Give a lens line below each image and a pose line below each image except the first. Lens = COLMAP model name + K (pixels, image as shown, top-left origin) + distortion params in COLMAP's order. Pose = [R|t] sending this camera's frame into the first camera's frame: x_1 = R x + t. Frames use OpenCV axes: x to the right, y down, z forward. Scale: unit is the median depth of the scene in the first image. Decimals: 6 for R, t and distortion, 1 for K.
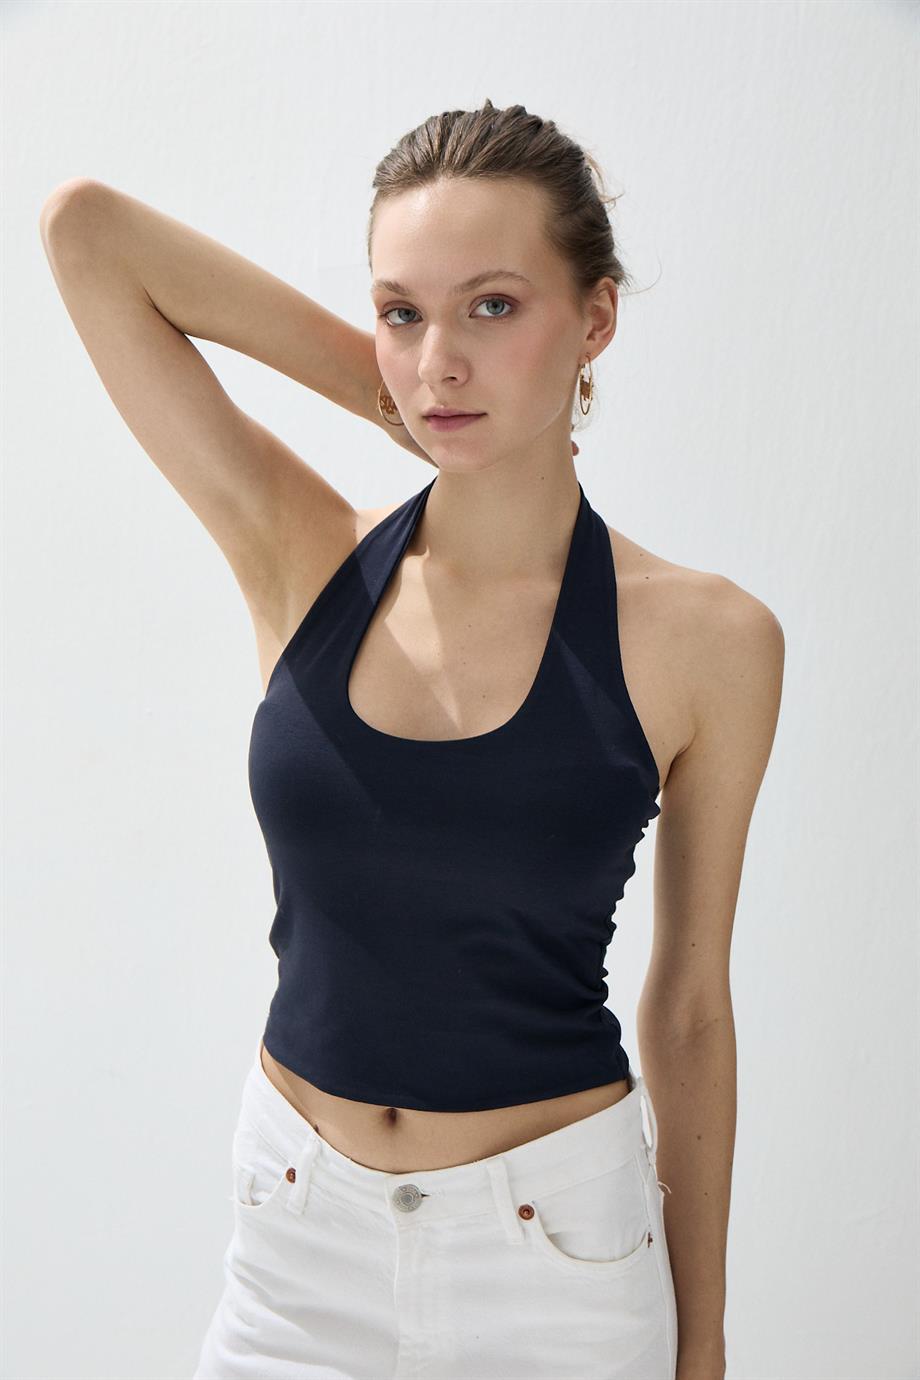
lens RADIAL K [[1449.3, 0, 460.0], [0, 1449.3, 690.0], [0, 0, 1]] dist [0.011210, -0.405667]
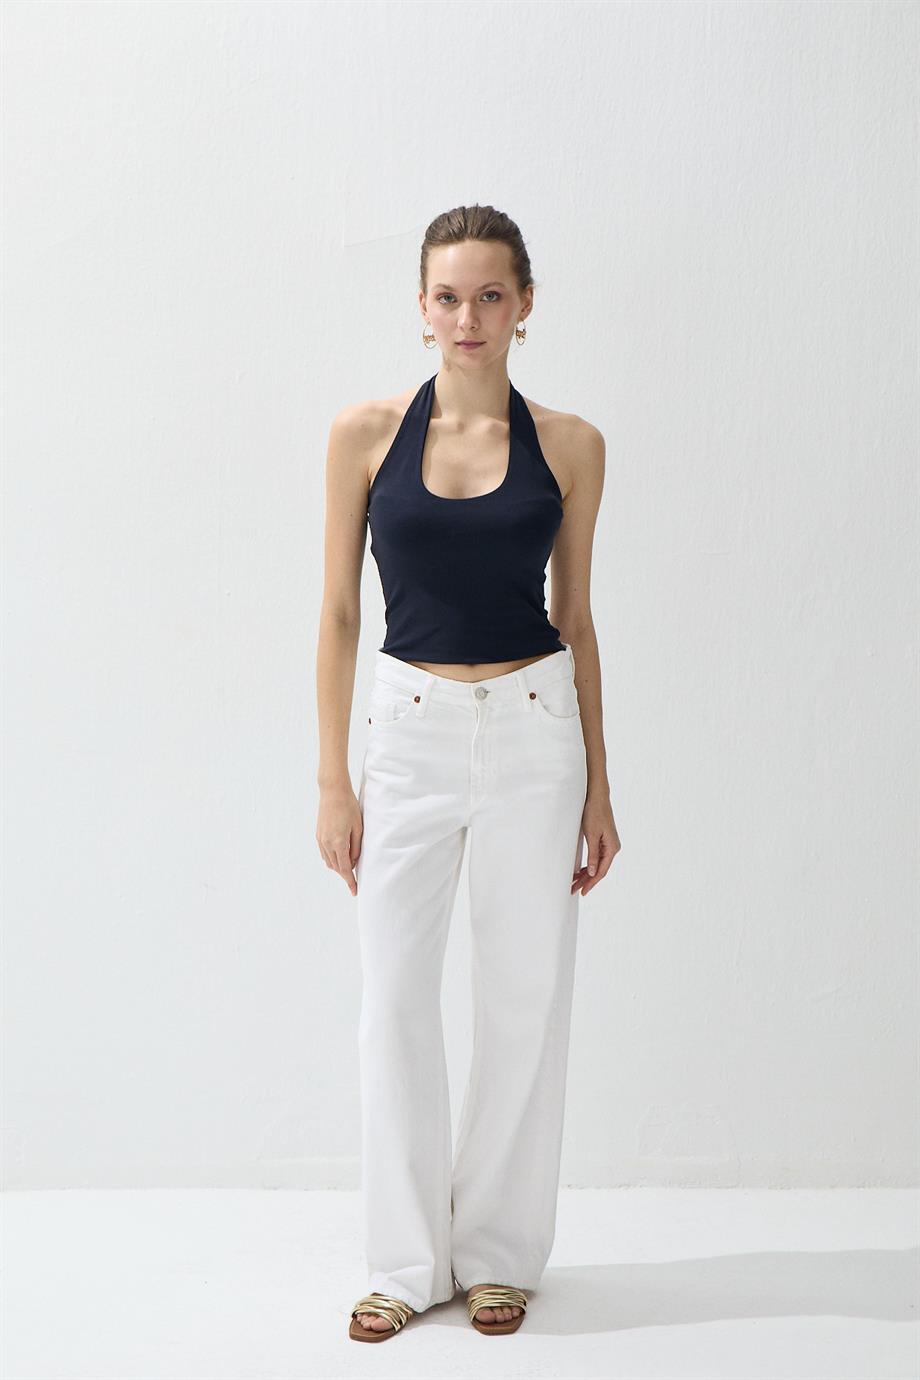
lens RADIAL K [[2778.3, 0, 460.0], [0, 2778.3, 690.0], [0, 0, 1]] dist [0.043754, 0.052337]
pose [[0.897904, -0.040727, 0.438303, -1.938373], [0.086401, 0.992648, -0.084765, 0.709963], [-0.431628, 0.113981, 0.894822, -2.798323]]
